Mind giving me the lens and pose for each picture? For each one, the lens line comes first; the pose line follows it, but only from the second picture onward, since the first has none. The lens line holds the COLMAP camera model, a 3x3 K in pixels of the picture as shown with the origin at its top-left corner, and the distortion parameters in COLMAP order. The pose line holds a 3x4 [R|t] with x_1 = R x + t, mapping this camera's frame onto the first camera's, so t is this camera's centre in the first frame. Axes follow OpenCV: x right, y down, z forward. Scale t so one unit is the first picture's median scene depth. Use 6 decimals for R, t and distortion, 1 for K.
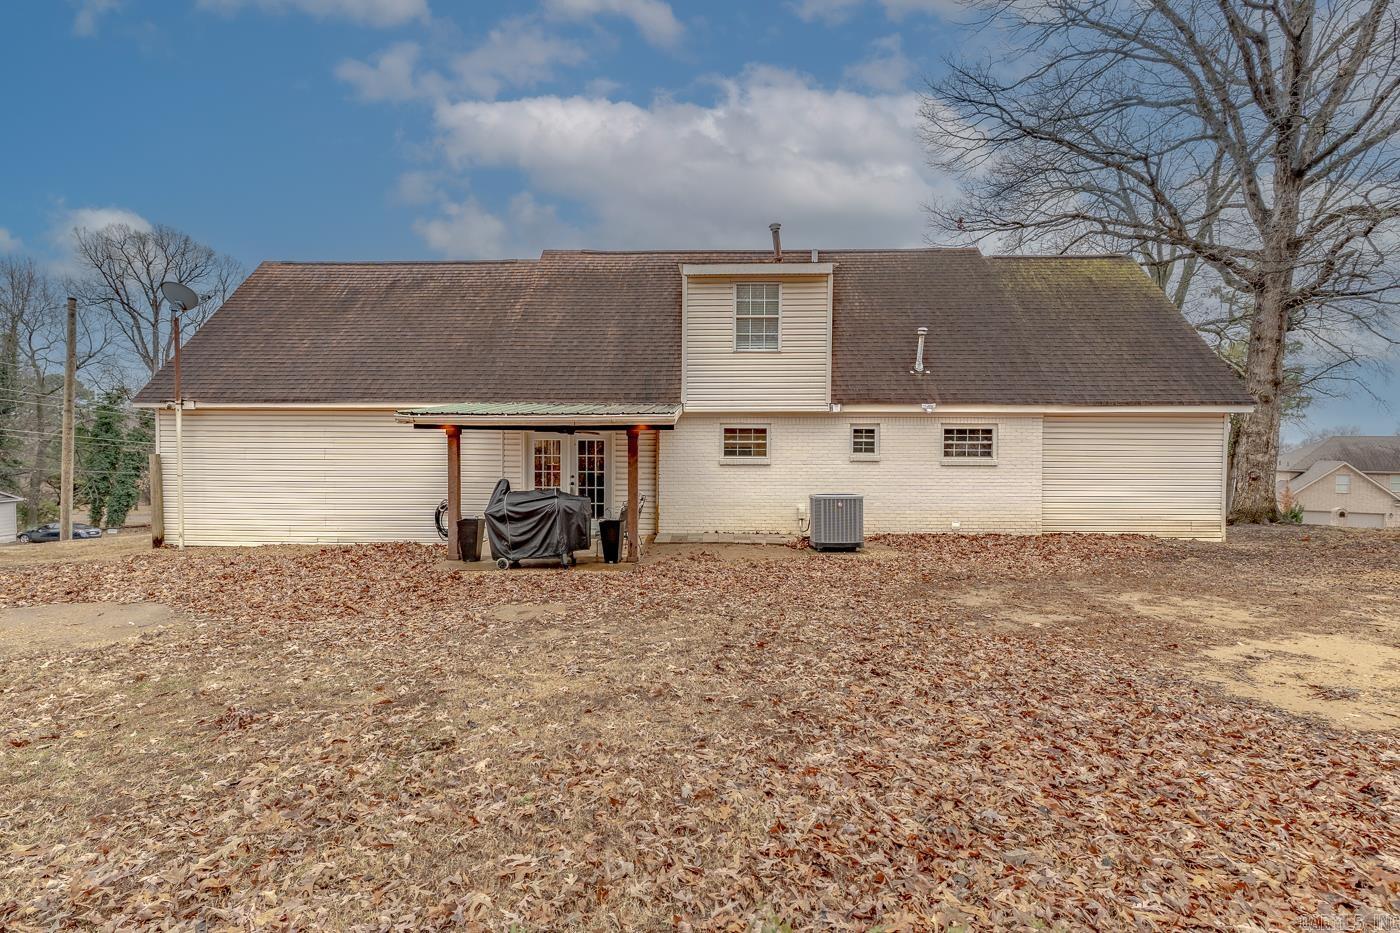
lens RADIAL K [[682.3, 0, 703.7], [0, 682.3, 472.6], [0, 0, 1]] dist [-0.002829, 0.000121]
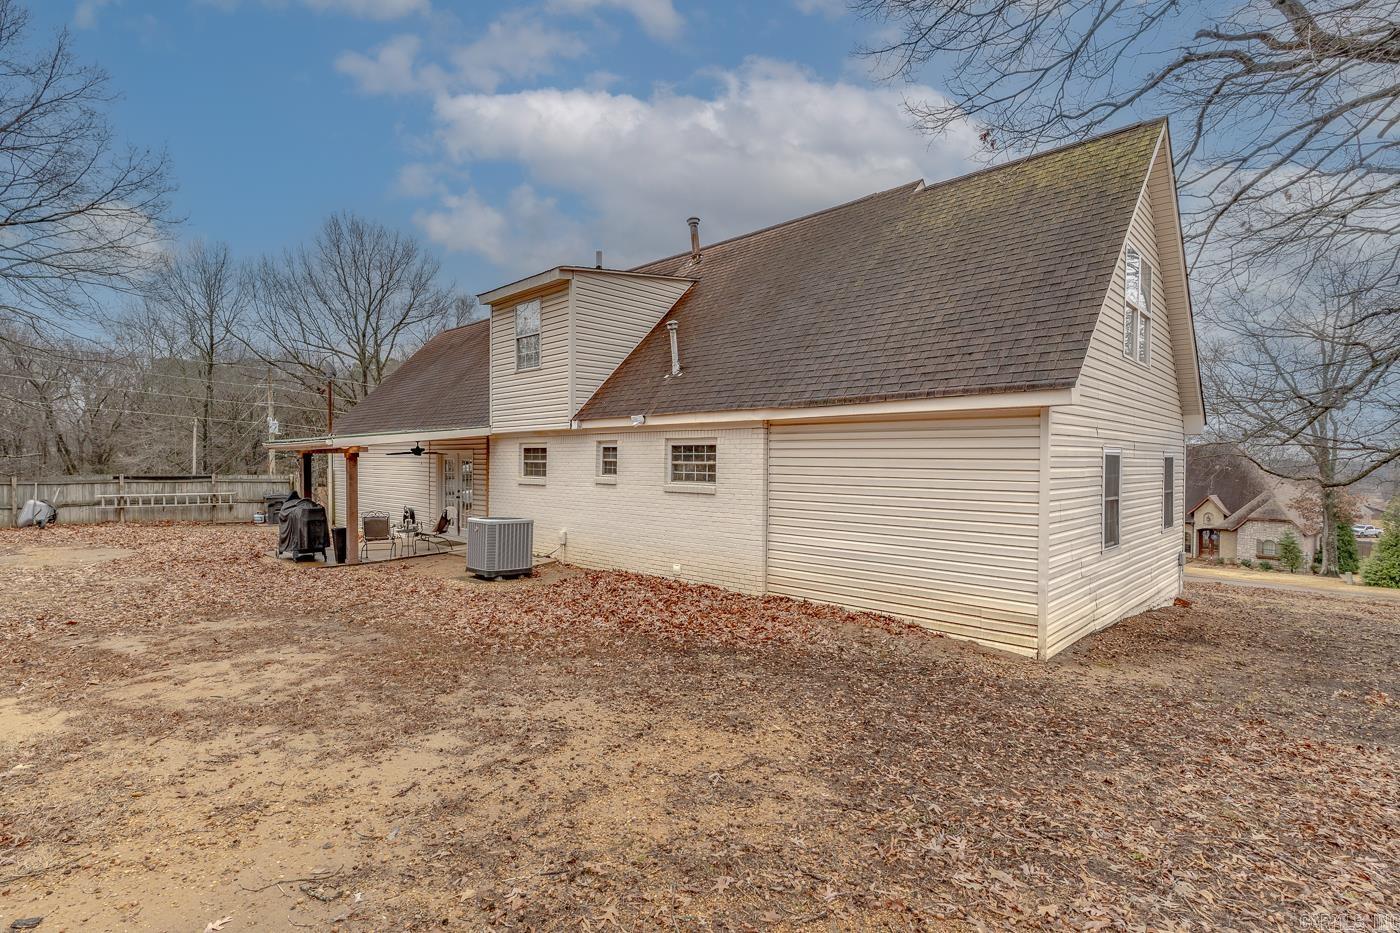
lens RADIAL K [[682.3, 0, 702.3], [0, 682.3, 457.8], [0, 0, 1]] dist [-0.002829, 0.000121]
pose [[0.730010, -0.001830, -0.683434, 0.922271], [-0.026083, 0.999193, -0.030536, -0.026242], [0.682939, 0.040117, 0.729373, 0.444731]]
